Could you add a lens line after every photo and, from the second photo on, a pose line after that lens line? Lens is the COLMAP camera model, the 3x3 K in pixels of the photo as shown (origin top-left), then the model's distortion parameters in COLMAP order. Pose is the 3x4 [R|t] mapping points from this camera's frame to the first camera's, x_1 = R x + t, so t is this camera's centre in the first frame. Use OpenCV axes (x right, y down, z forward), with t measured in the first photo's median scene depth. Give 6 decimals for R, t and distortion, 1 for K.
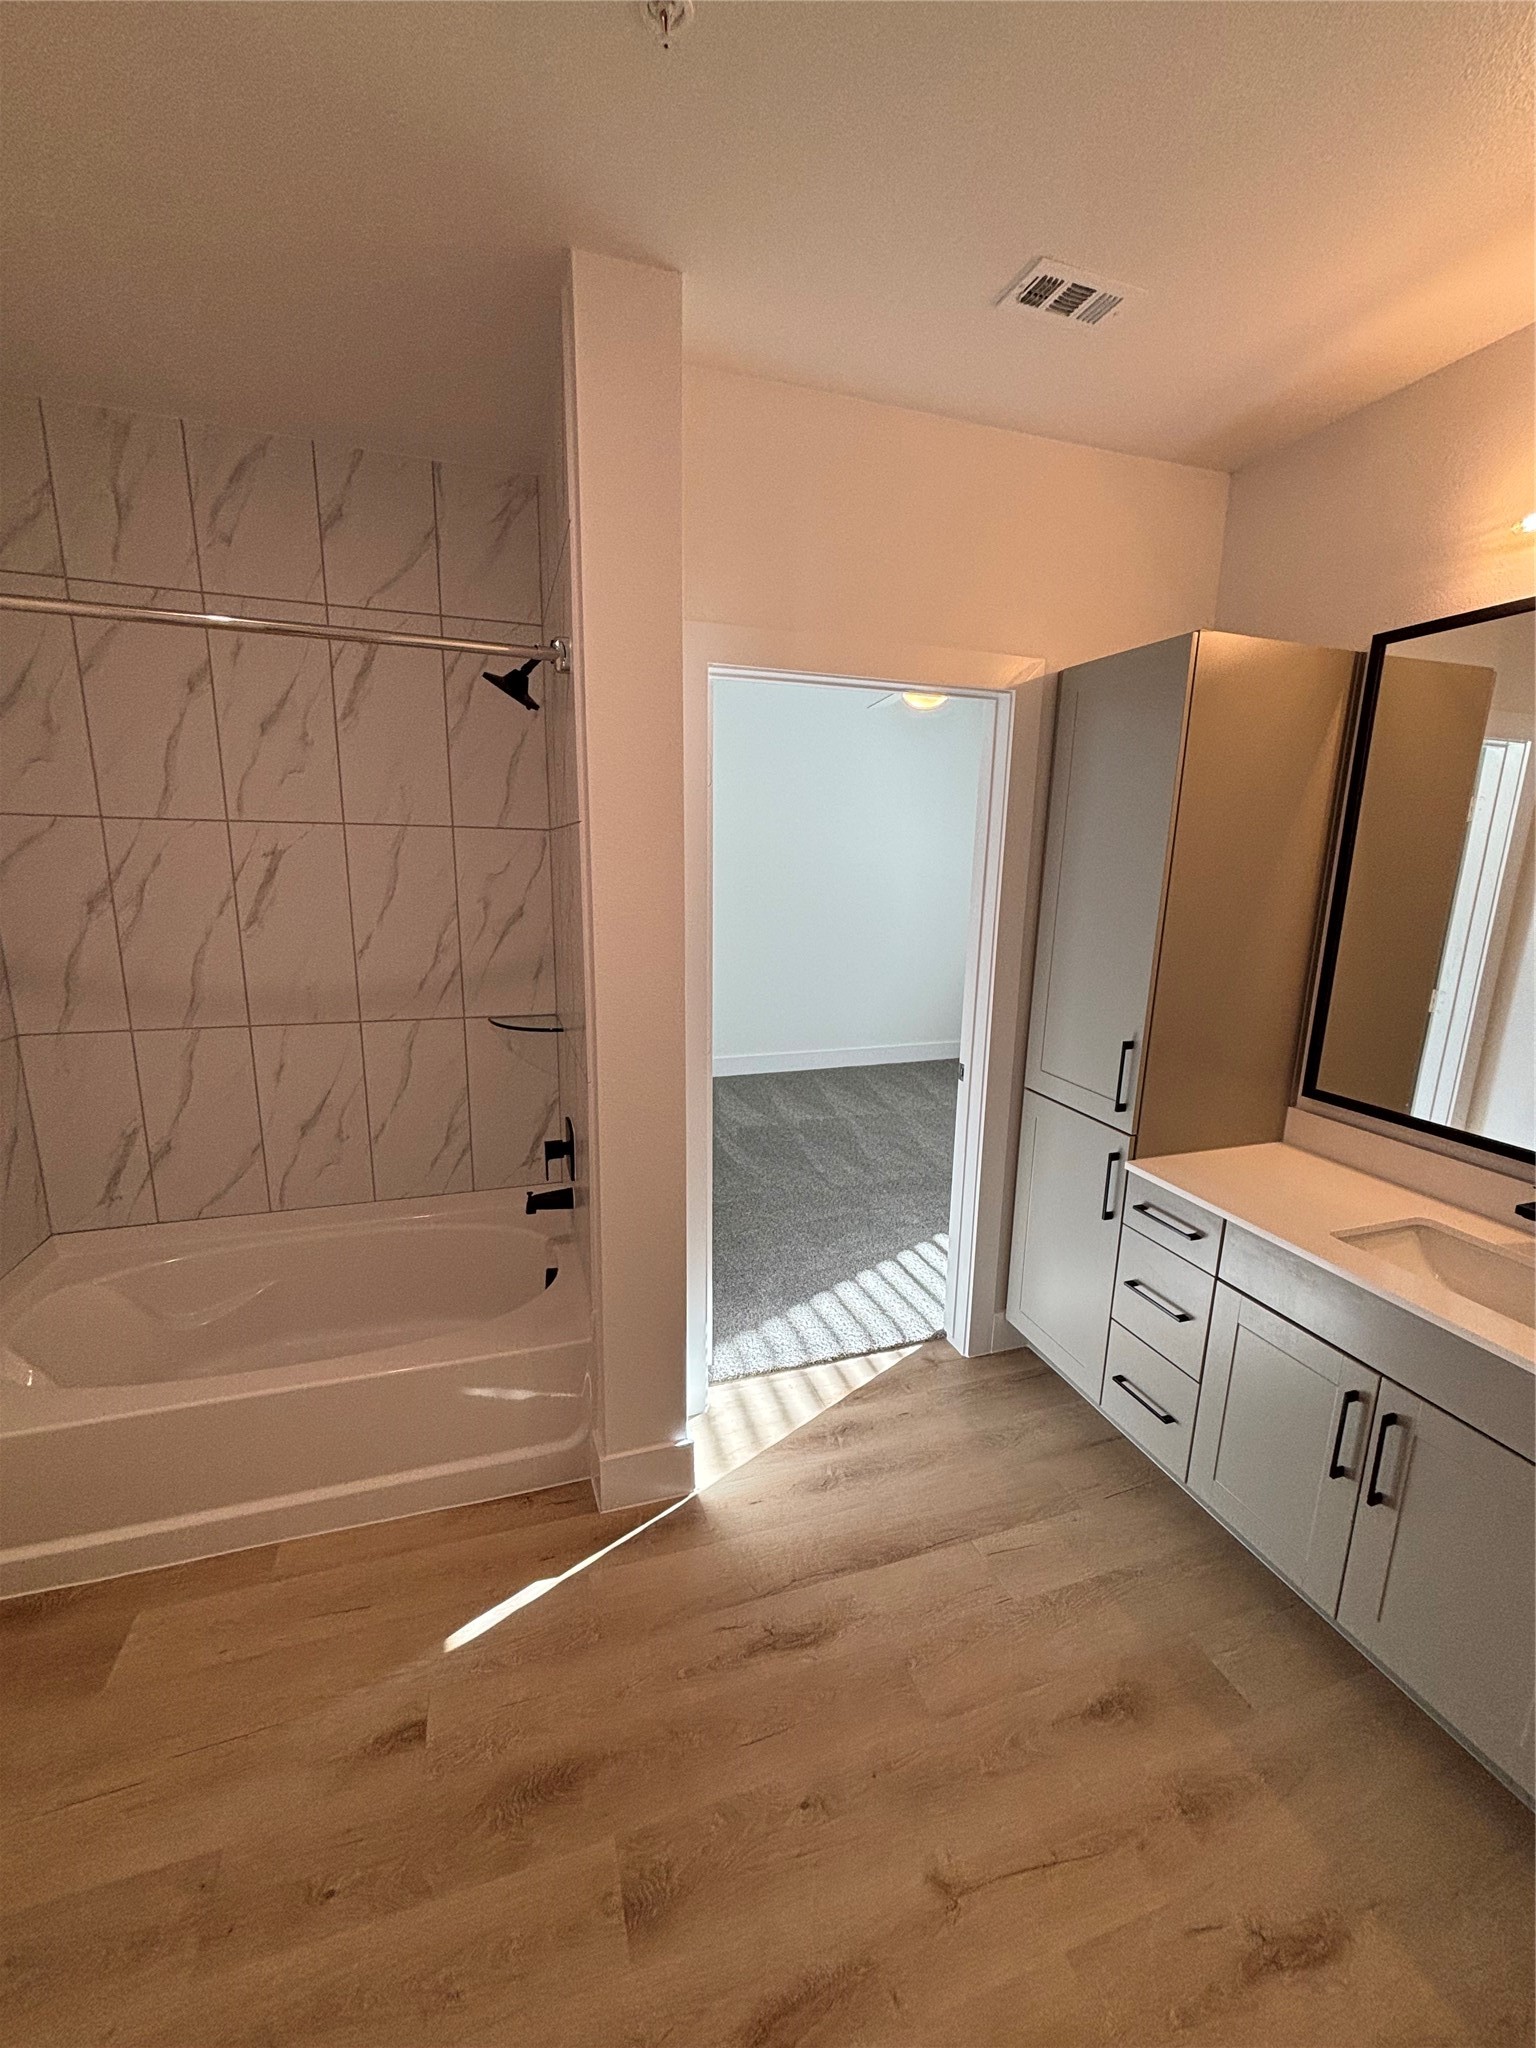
lens RADIAL K [[821.5, 0, 766.3], [0, 821.5, 1026.5], [0, 0, 1]] dist [0.001543, -0.000693]
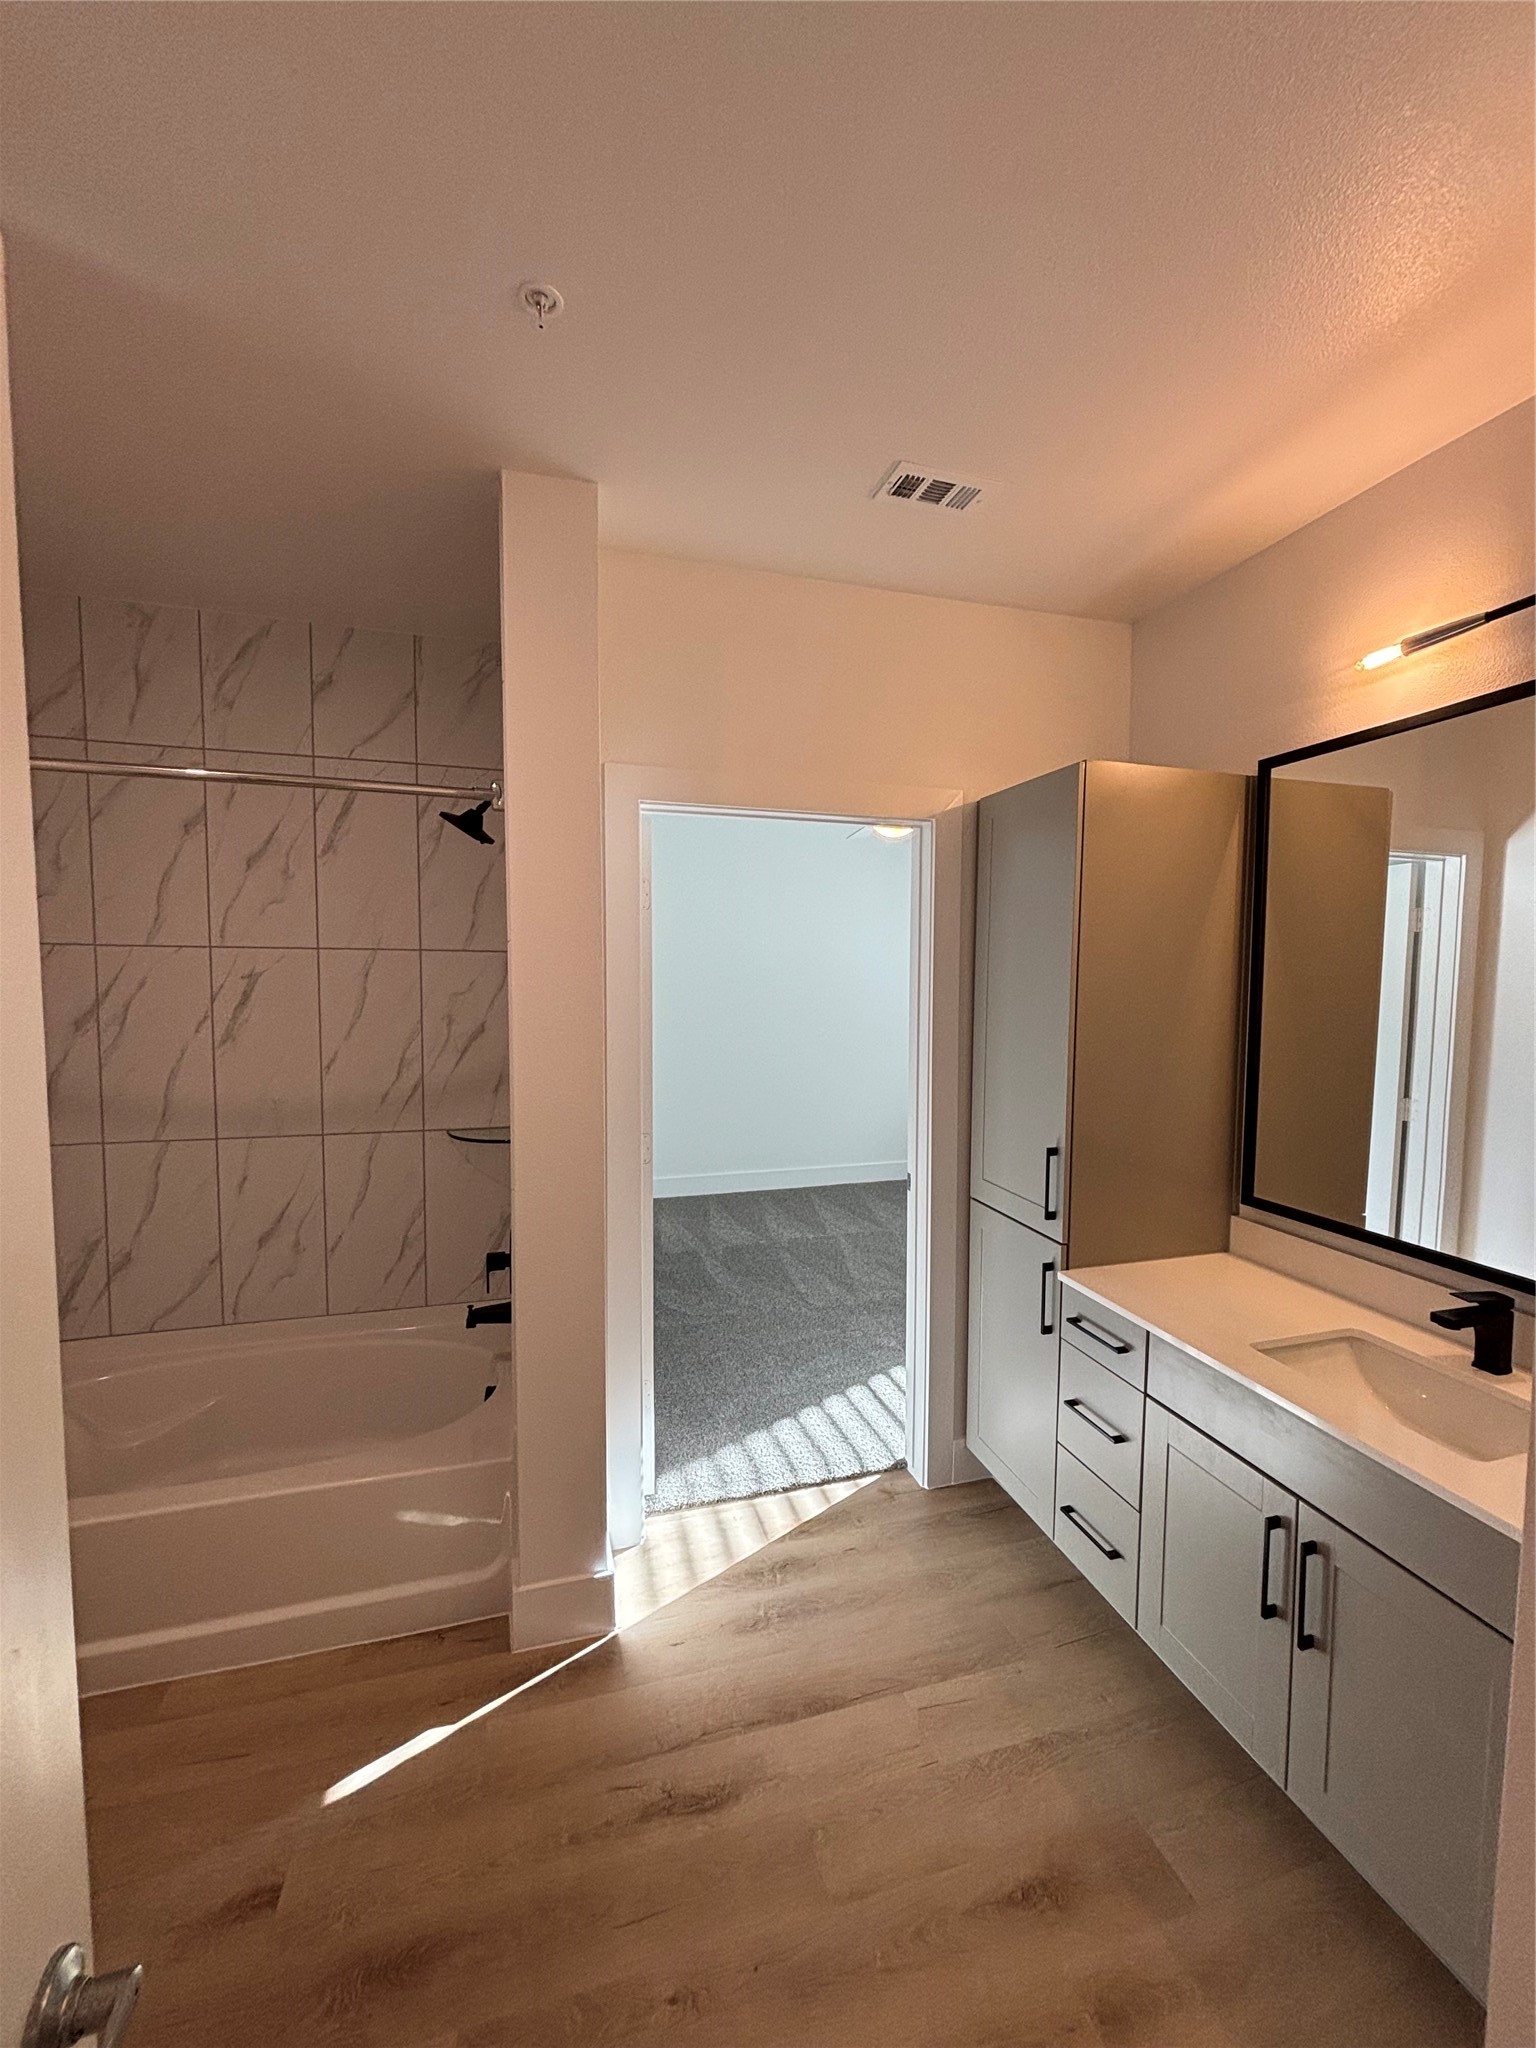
lens RADIAL K [[821.5, 0, 769.7], [0, 821.5, 1027.7], [0, 0, 1]] dist [0.001543, -0.000693]
pose [[0.999181, -0.010397, -0.039105, 0.139946], [0.004547, 0.989157, -0.146789, 0.019521], [0.040207, 0.146491, 0.988395, -0.028411]]
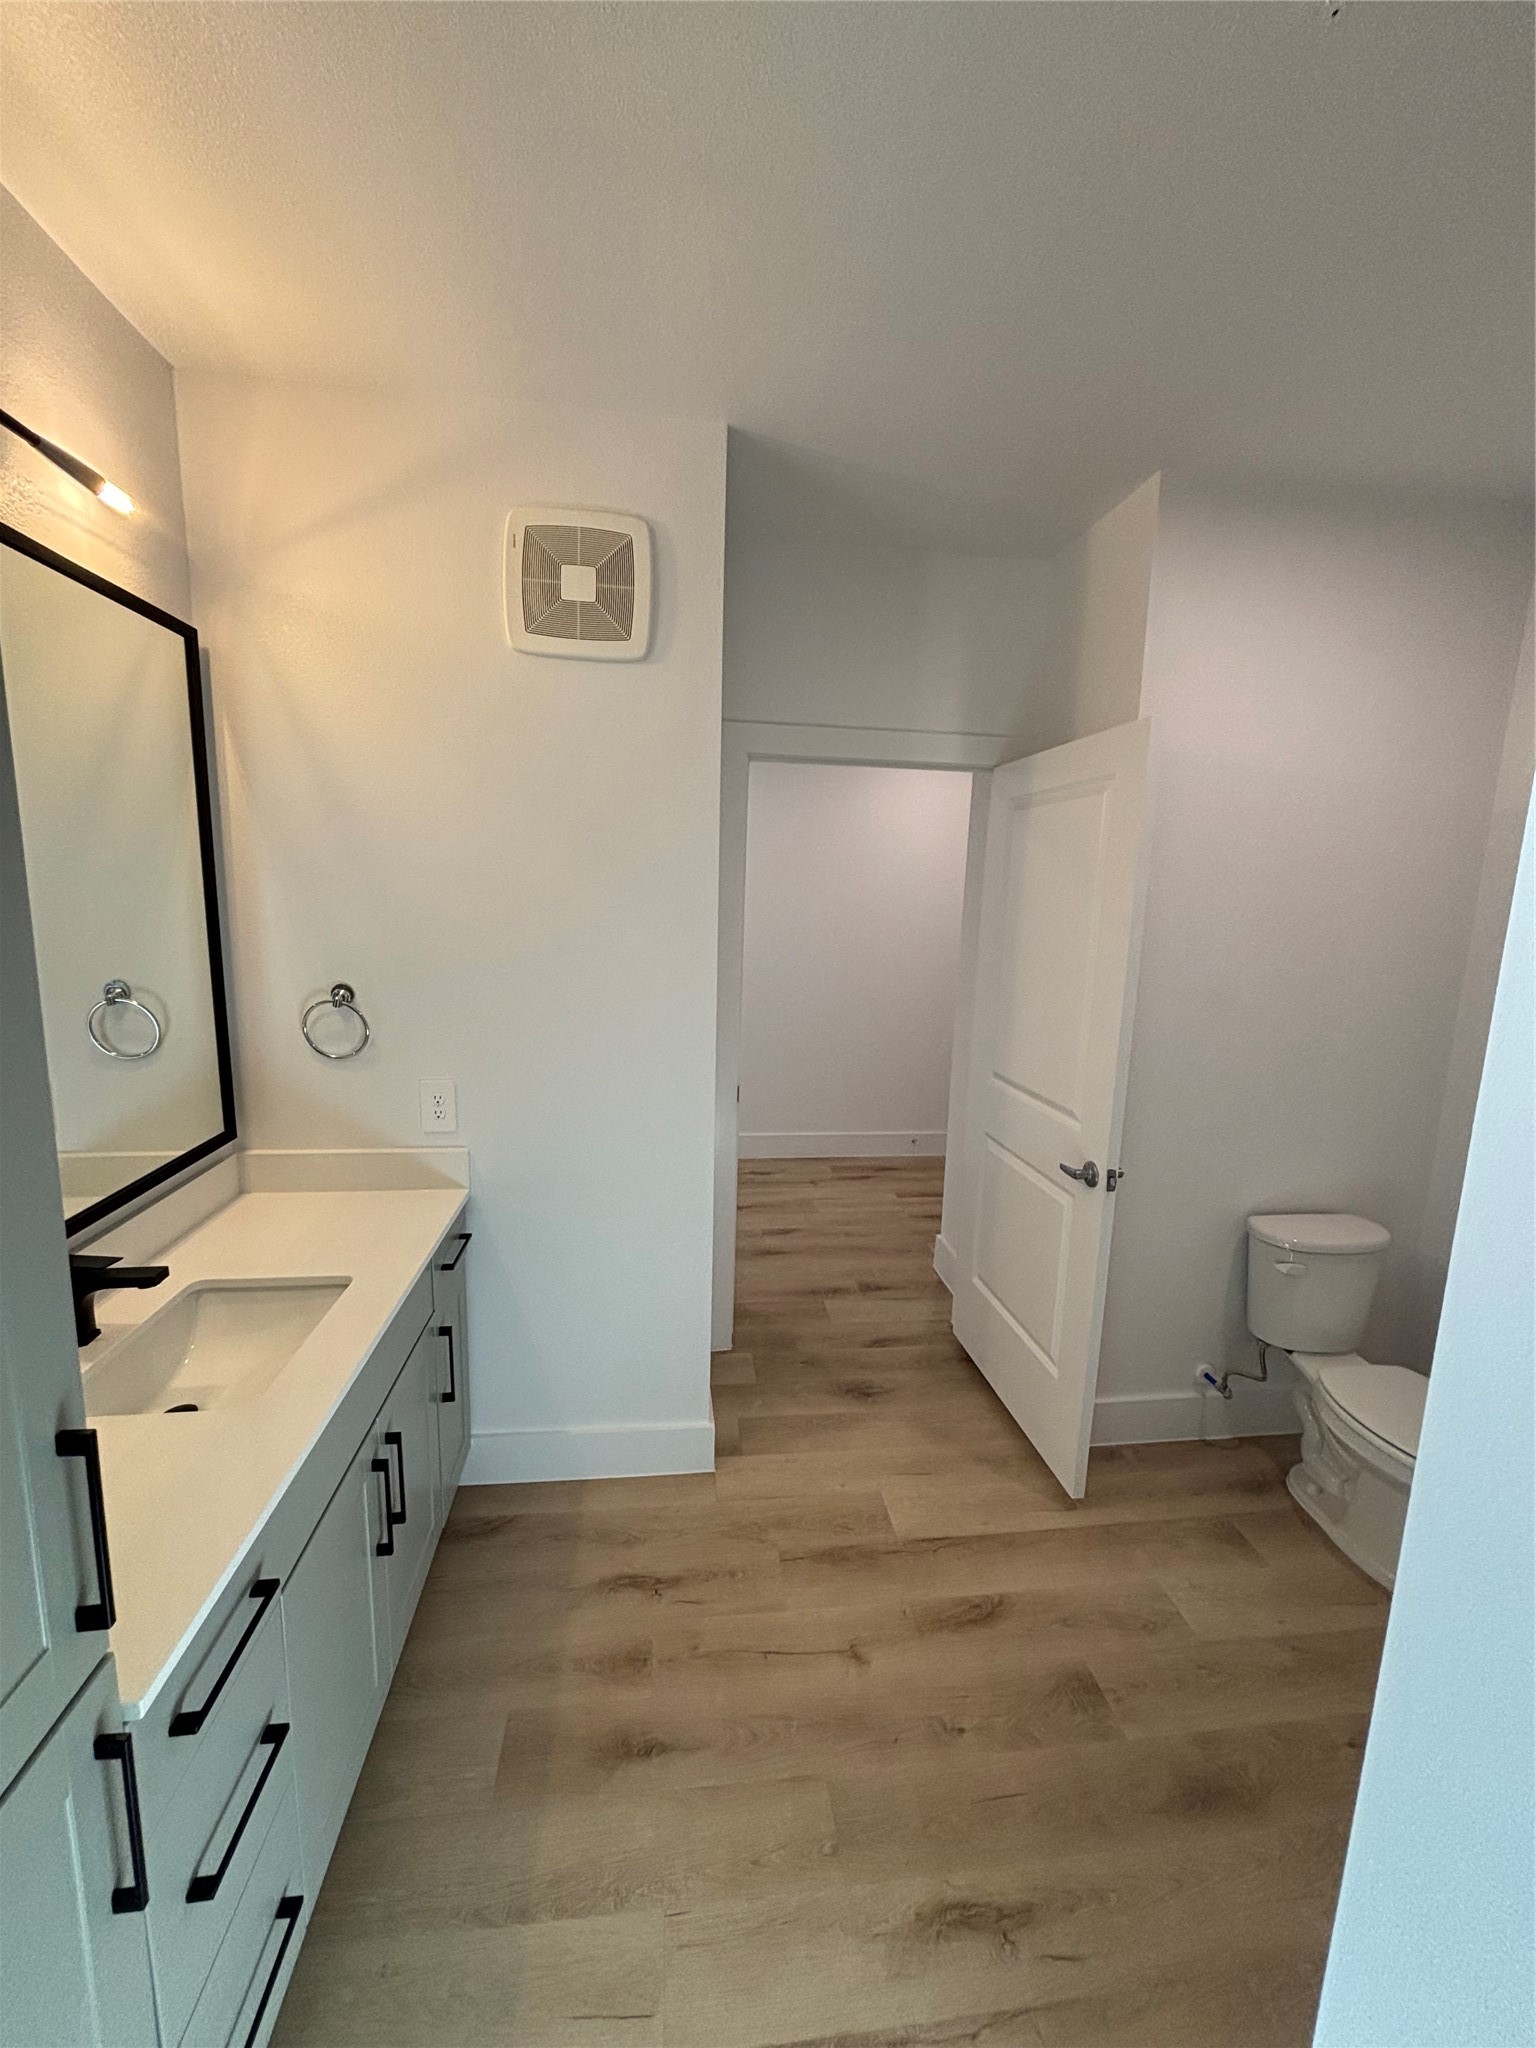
lens RADIAL K [[821.5, 0, 776.8], [0, 821.5, 1023.7], [0, 0, 1]] dist [0.001543, -0.000693]
pose [[-0.981423, -0.080209, 0.174287, 0.125424], [-0.012058, 0.932408, 0.361206, -0.265059], [-0.191479, 0.352394, -0.916054, 1.236200]]
